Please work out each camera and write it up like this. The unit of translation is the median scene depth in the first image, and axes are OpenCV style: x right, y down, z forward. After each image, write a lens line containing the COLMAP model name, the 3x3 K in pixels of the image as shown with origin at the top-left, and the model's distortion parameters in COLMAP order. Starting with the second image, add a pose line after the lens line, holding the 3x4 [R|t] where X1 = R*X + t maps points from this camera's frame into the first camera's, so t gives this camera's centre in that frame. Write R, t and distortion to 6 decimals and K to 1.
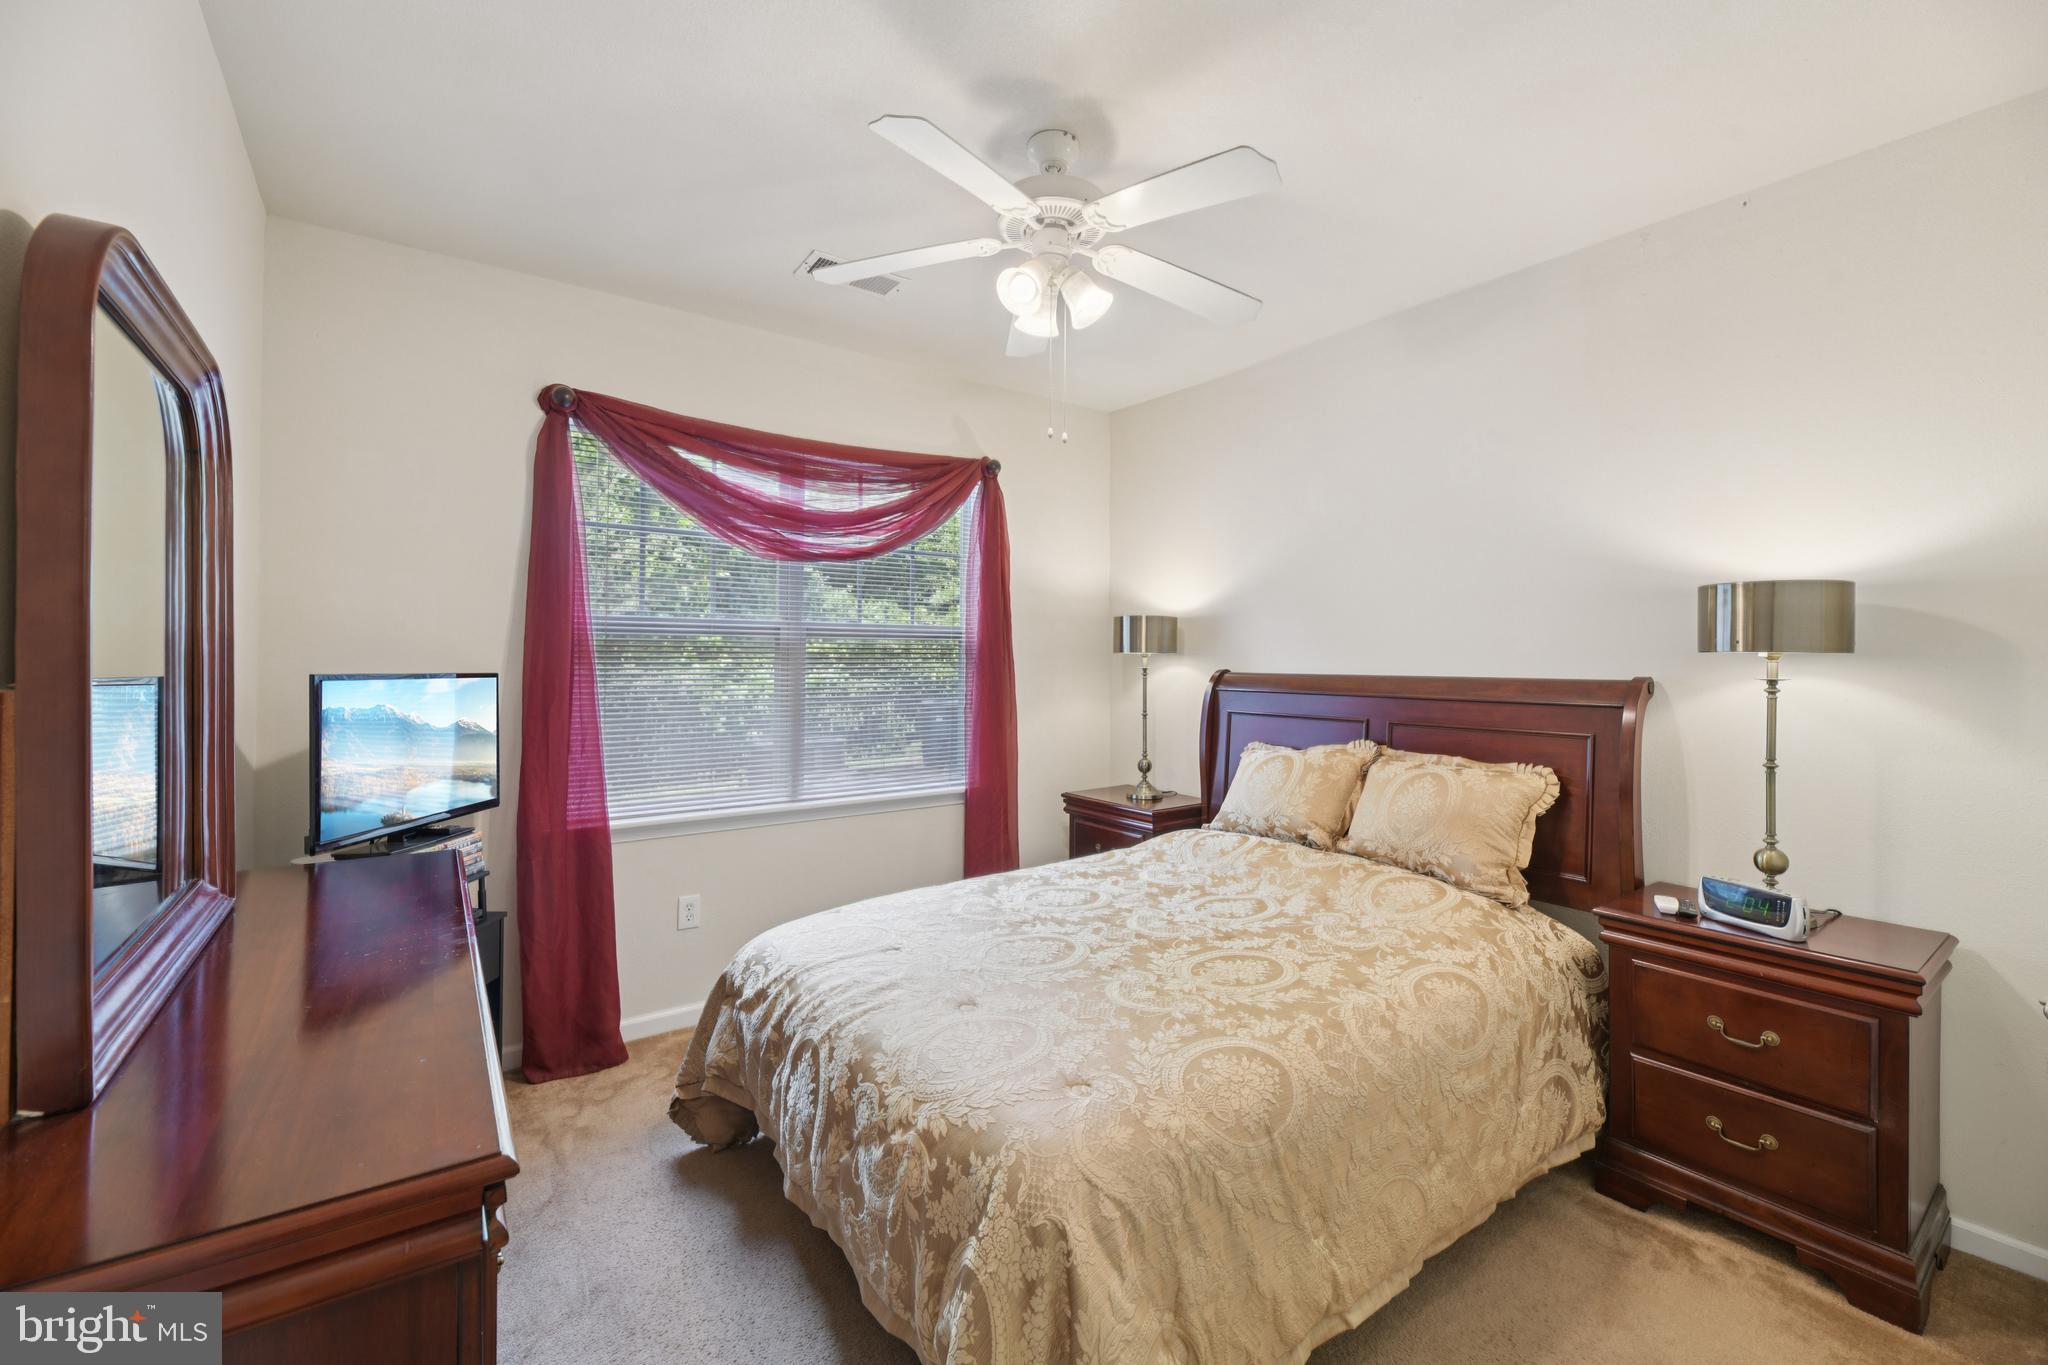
lens RADIAL K [[836.1, 0, 1022.5], [0, 836.1, 666.3], [0, 0, 1]] dist [-0.002487, -0.002589]
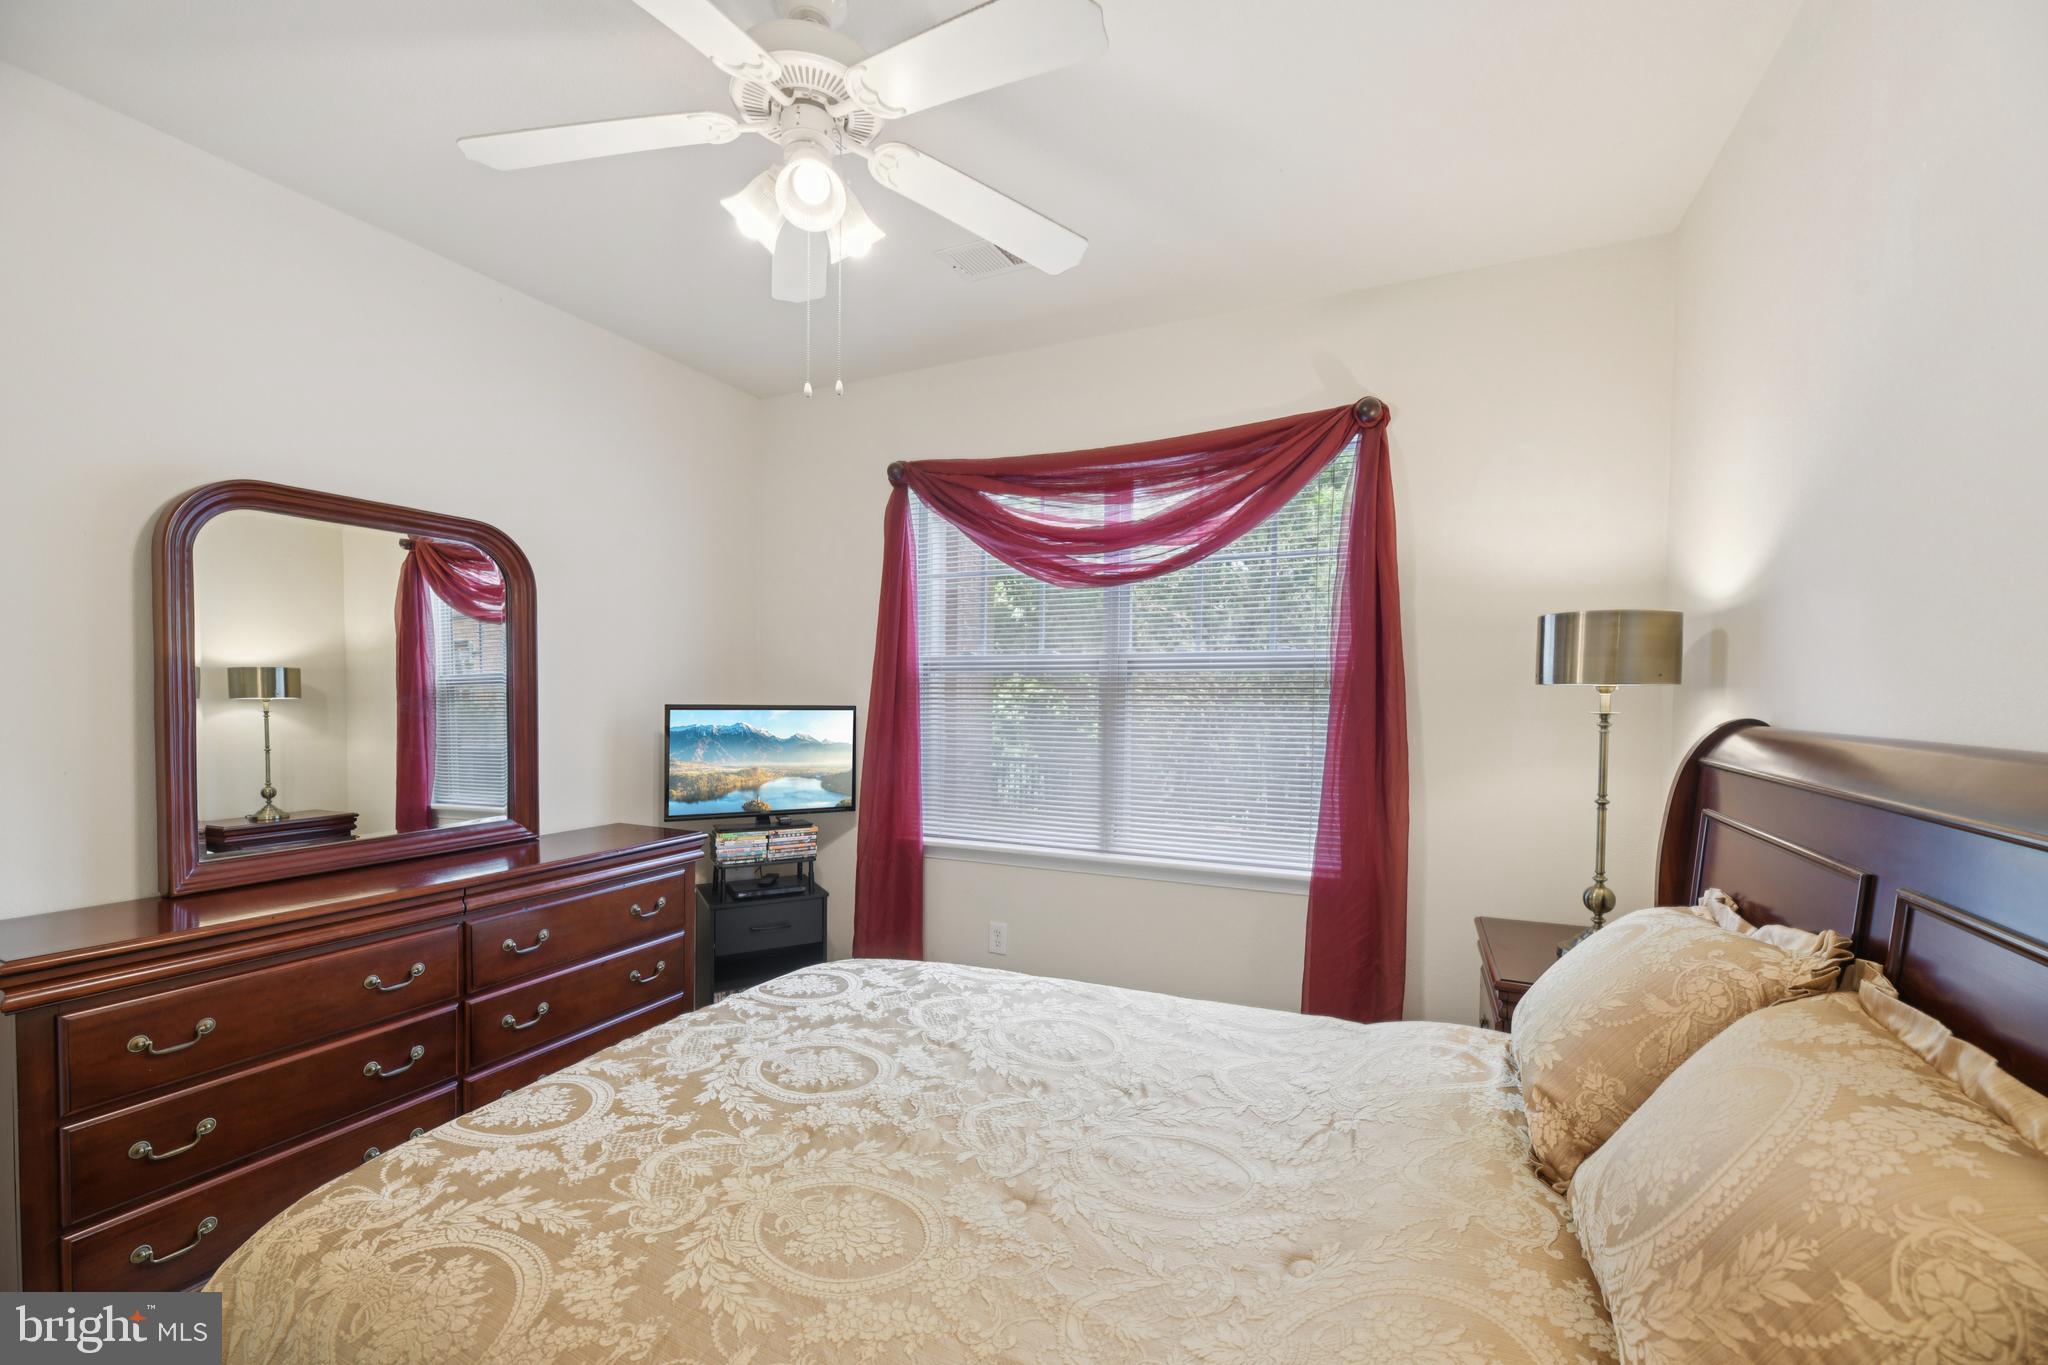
lens RADIAL K [[836.1, 0, 1035.1], [0, 836.1, 722.7], [0, 0, 1]] dist [-0.002487, -0.002589]
pose [[0.491890, 0.031188, -0.870099, 0.558163], [-0.009139, 0.999488, 0.030659, -0.006735], [0.870609, -0.007130, 0.491923, 0.564835]]
